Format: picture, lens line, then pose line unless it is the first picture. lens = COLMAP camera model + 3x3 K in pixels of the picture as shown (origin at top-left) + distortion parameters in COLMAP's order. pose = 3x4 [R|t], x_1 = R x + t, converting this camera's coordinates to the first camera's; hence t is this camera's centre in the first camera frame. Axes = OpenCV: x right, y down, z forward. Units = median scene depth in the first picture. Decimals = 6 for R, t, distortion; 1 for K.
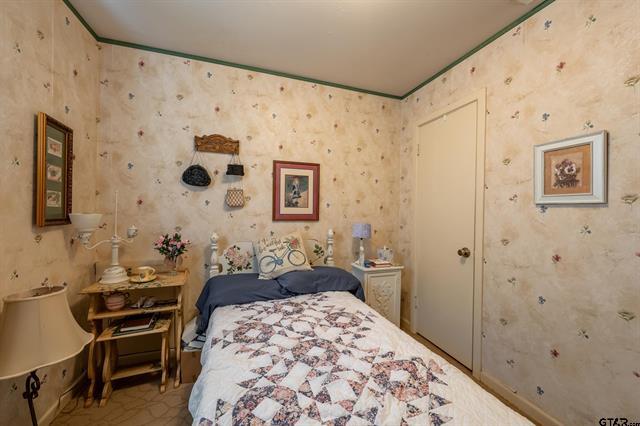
lens RADIAL K [[243.6, 0, 323.3], [0, 243.6, 211.5], [0, 0, 1]] dist [0.000122, -0.000017]
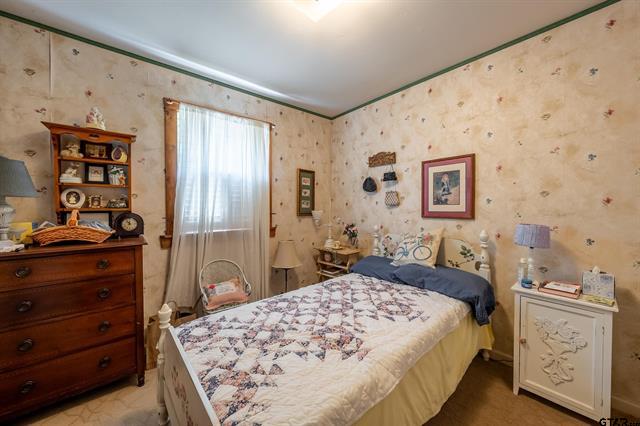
lens RADIAL K [[235.3, 0, 321.3], [0, 235.3, 211.7], [0, 0, 1]] dist [-0.007225, -0.000050]
pose [[0.358302, 0.002497, -0.933602, 0.675386], [0.001025, 0.999995, 0.003068, 0.009286], [0.933605, -0.002056, 0.358298, 0.233694]]
